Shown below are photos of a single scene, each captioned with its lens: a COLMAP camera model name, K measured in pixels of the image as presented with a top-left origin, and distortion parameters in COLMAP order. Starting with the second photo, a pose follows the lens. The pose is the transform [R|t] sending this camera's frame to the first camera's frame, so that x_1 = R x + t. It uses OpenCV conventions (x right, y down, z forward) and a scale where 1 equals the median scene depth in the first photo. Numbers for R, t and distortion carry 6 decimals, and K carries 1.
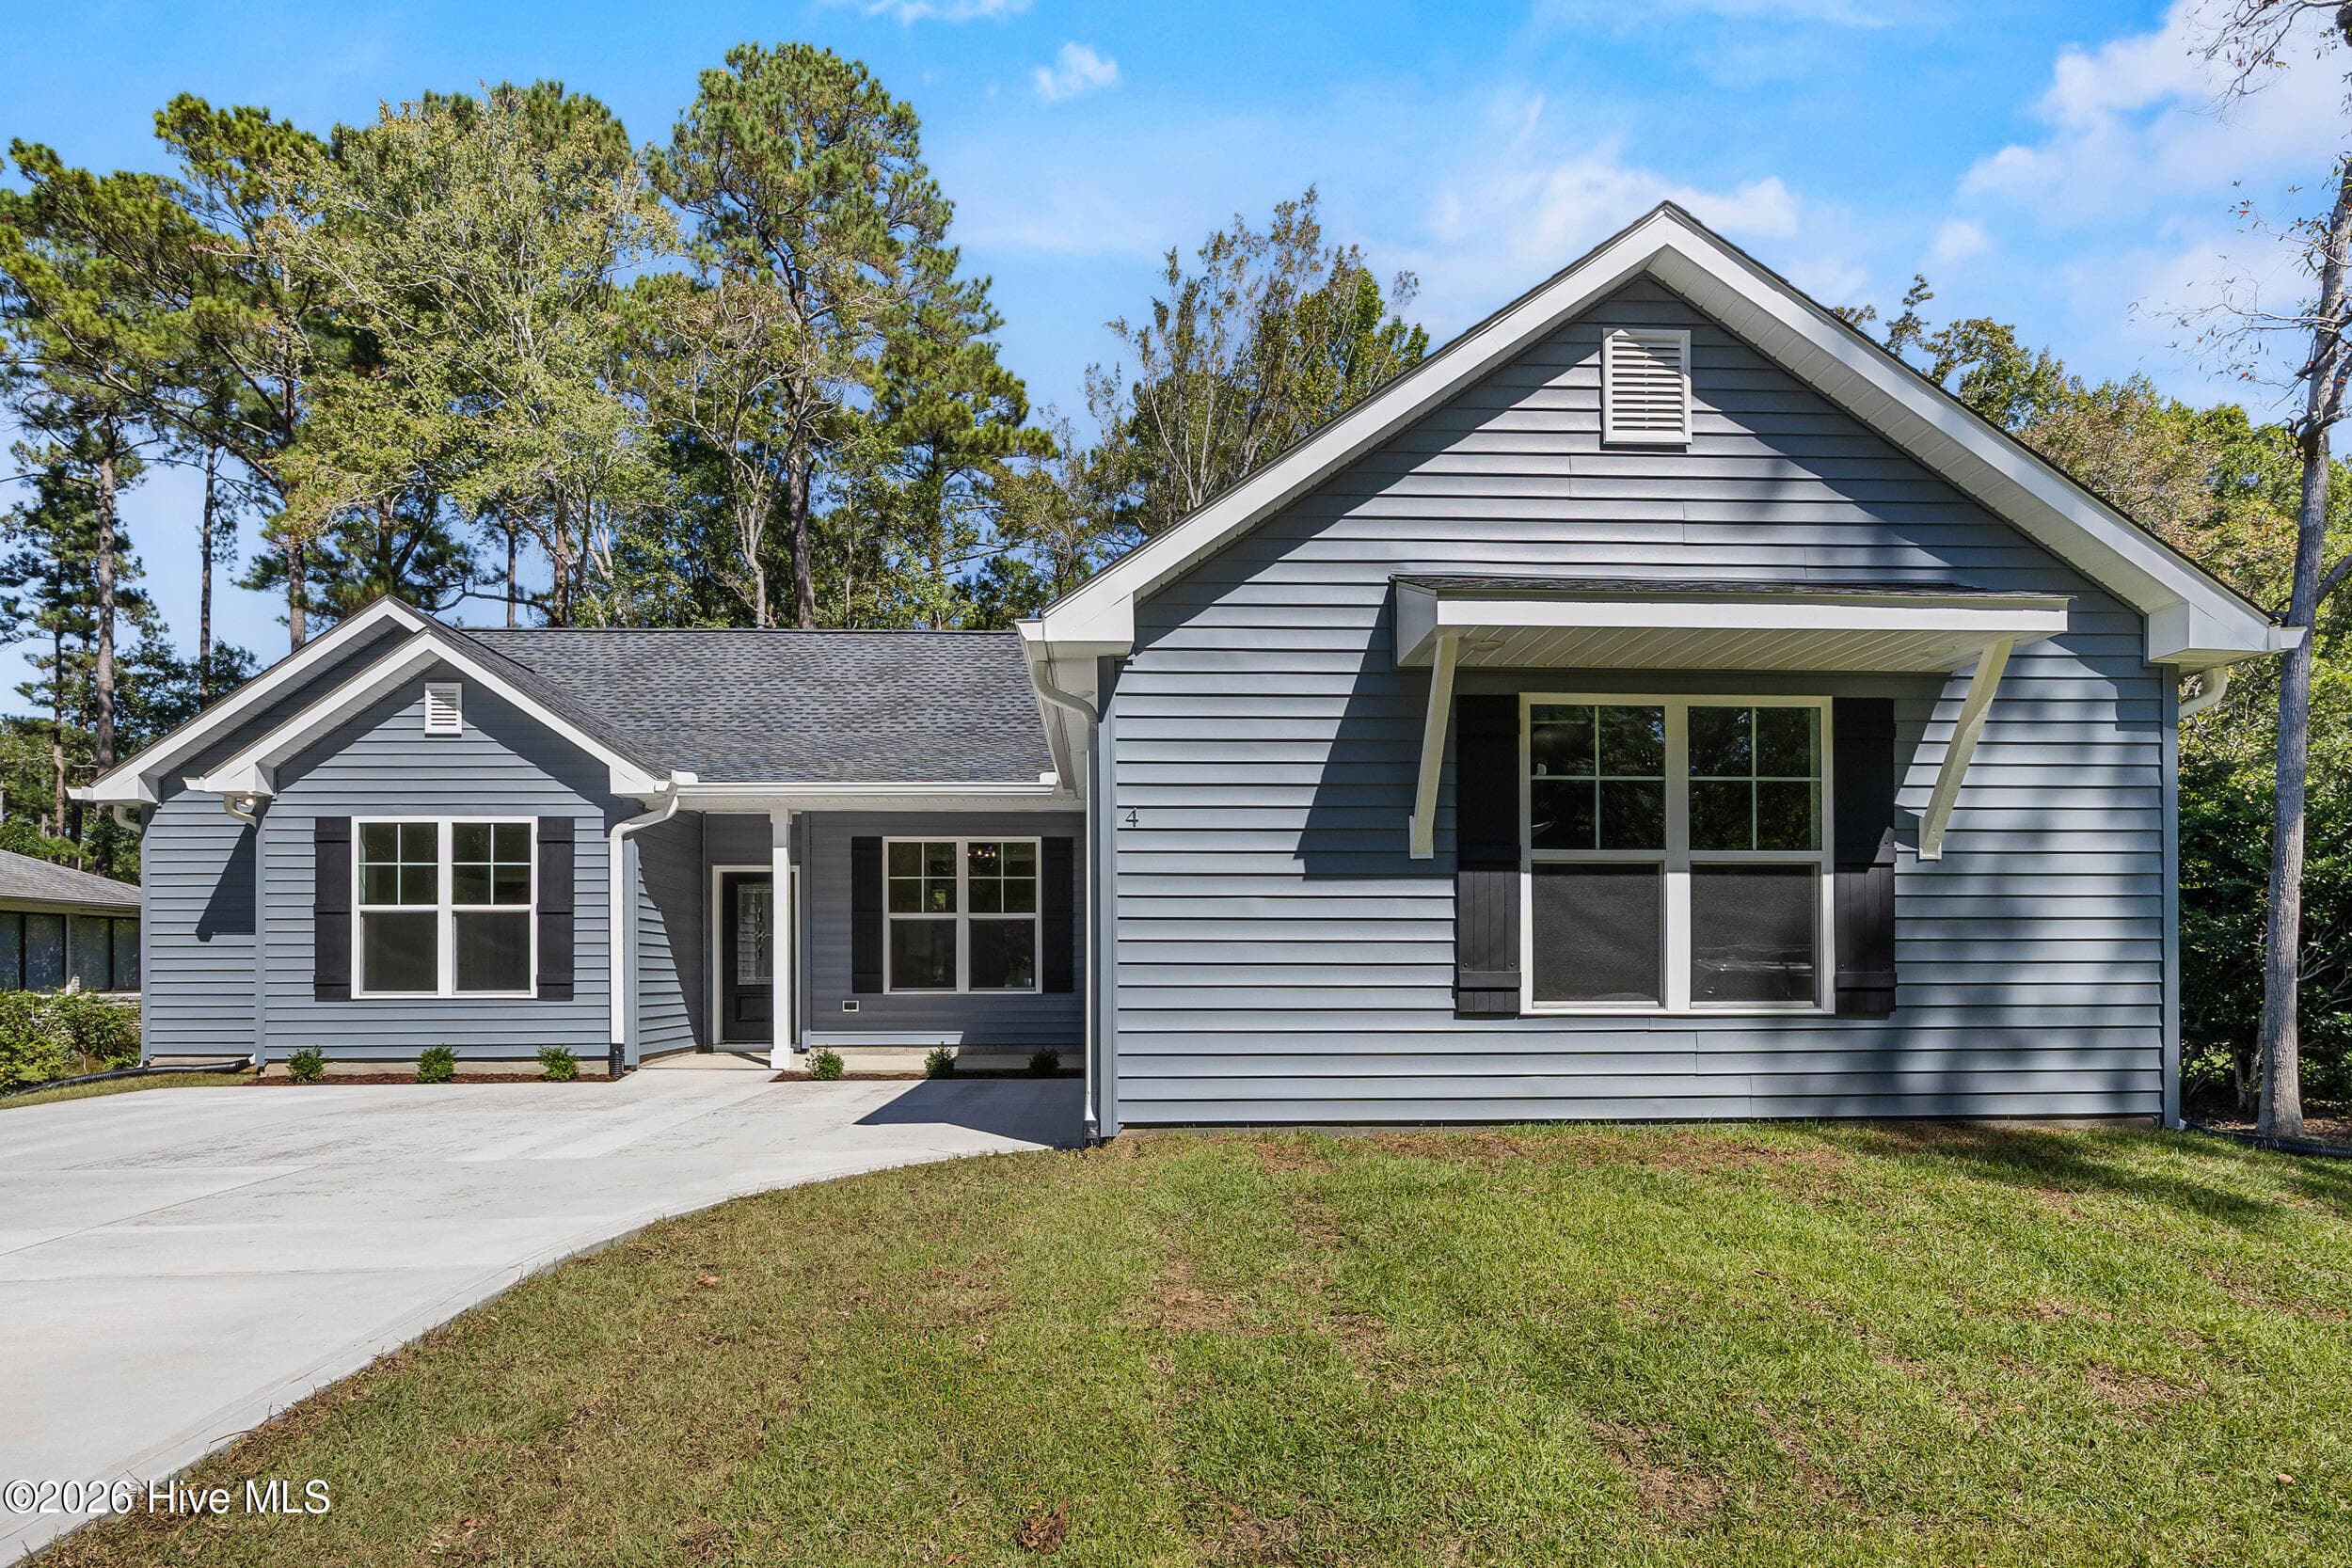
lens RADIAL K [[1296.8, 0, 1167.2], [0, 1296.8, 981.5], [0, 0, 1]] dist [-0.005431, 0.000458]
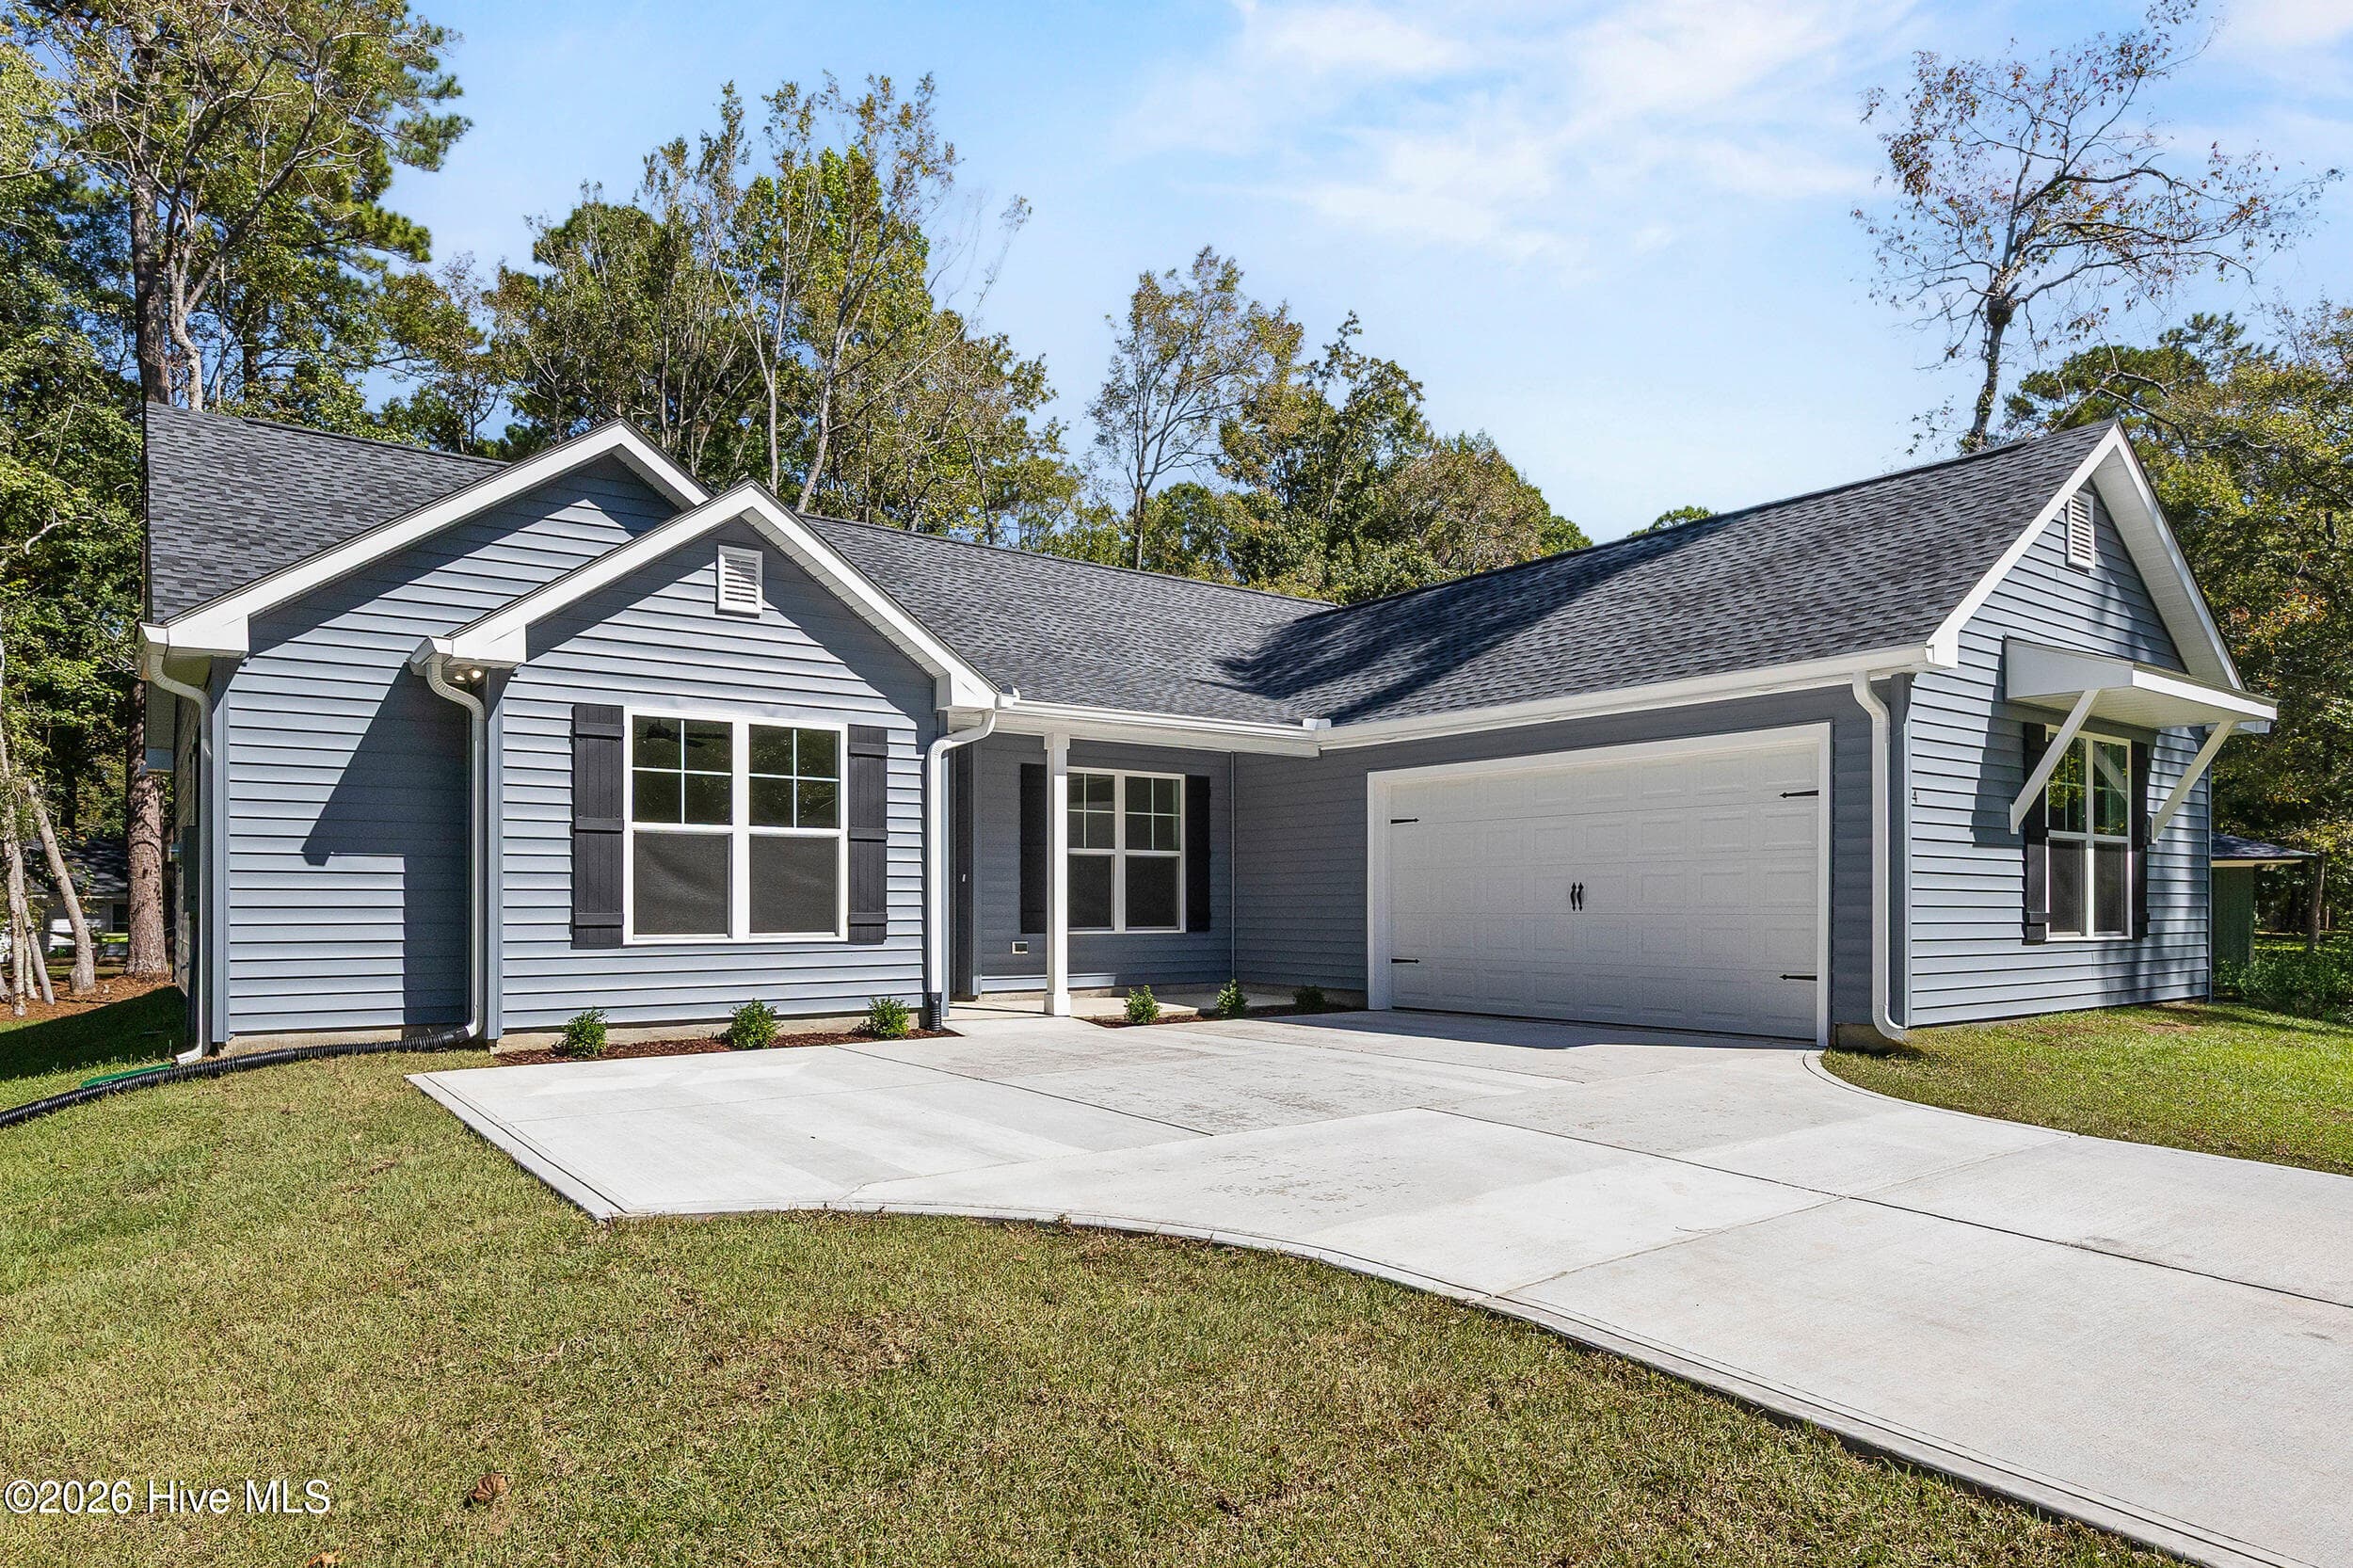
lens RADIAL K [[1407.0, 0, 1162.2], [0, 1407.0, 934.1], [0, 0, 1]] dist [-0.005172, -0.001028]
pose [[0.828876, -0.007860, 0.559377, -0.837815], [0.002094, 0.999938, 0.010949, -0.001583], [-0.559428, -0.007904, 0.828841, 0.134215]]
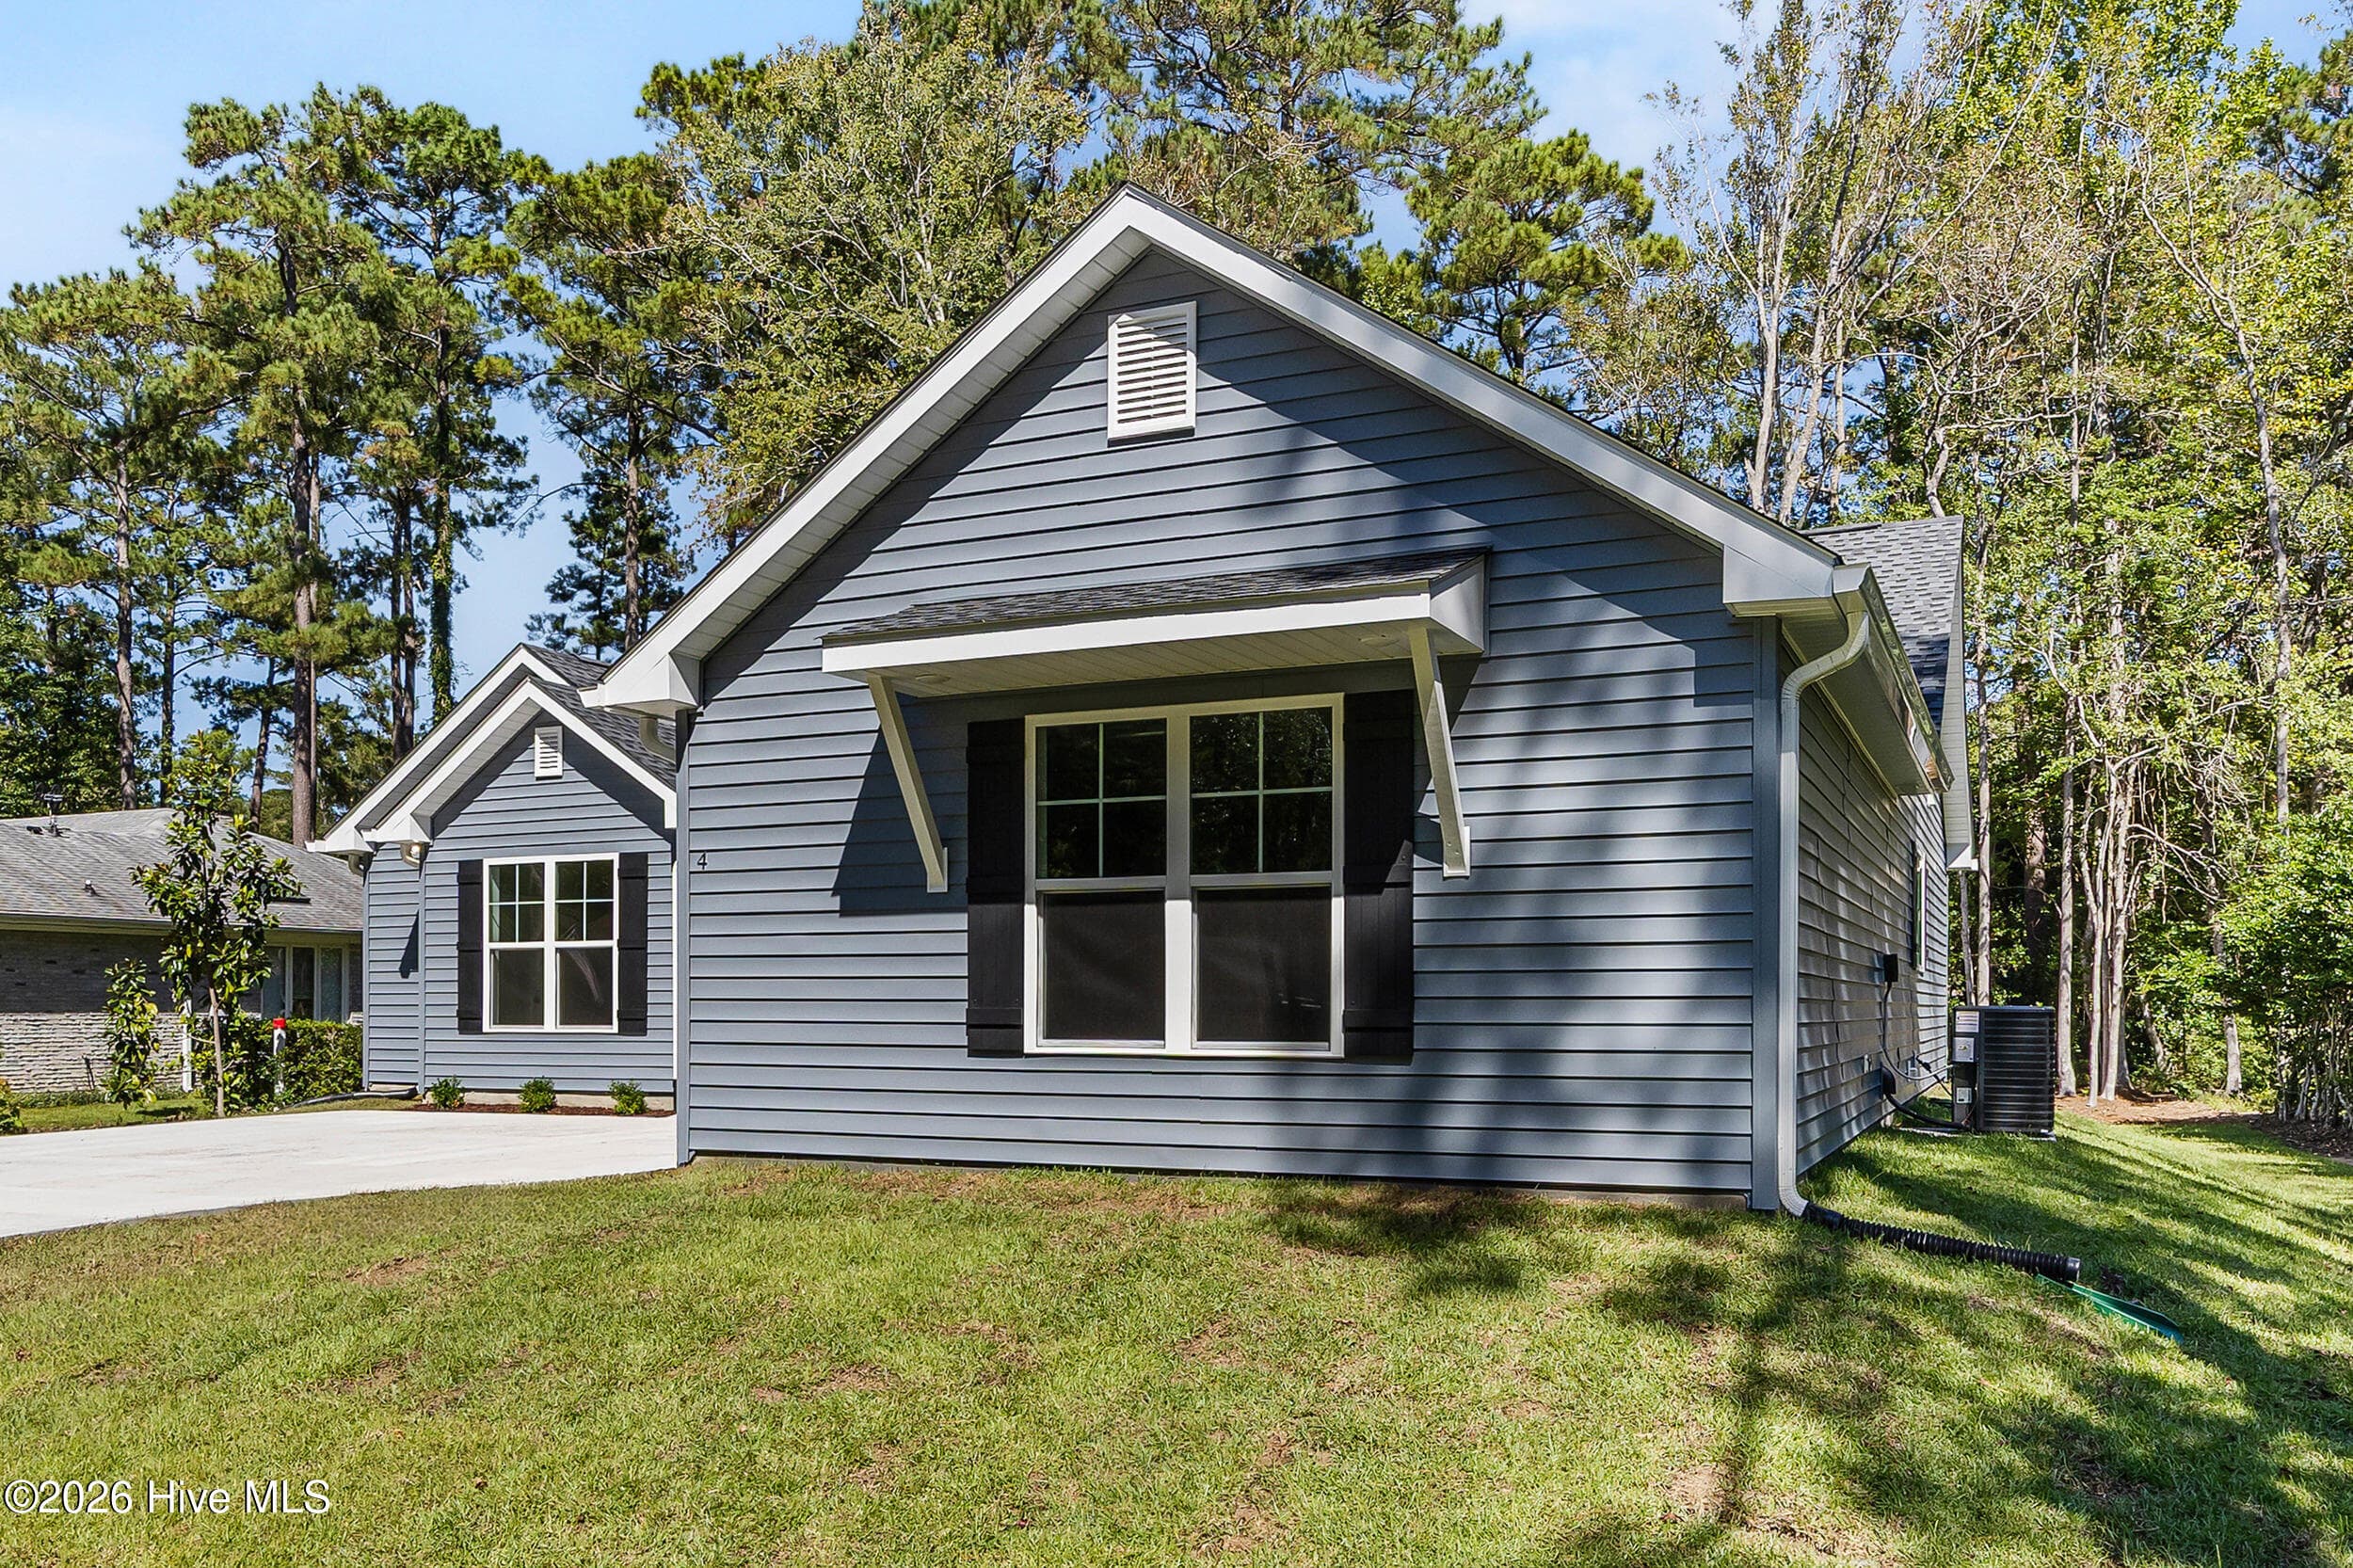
lens RADIAL K [[1883.3, 0, 1160.2], [0, 1883.3, 1034.7], [0, 0, 1]] dist [-0.009875, 0.000386]
pose [[0.886050, 0.009241, -0.463497, 0.575687], [-0.006791, 0.999953, 0.006954, 0.001122], [0.463539, -0.003014, 0.886071, -0.104846]]
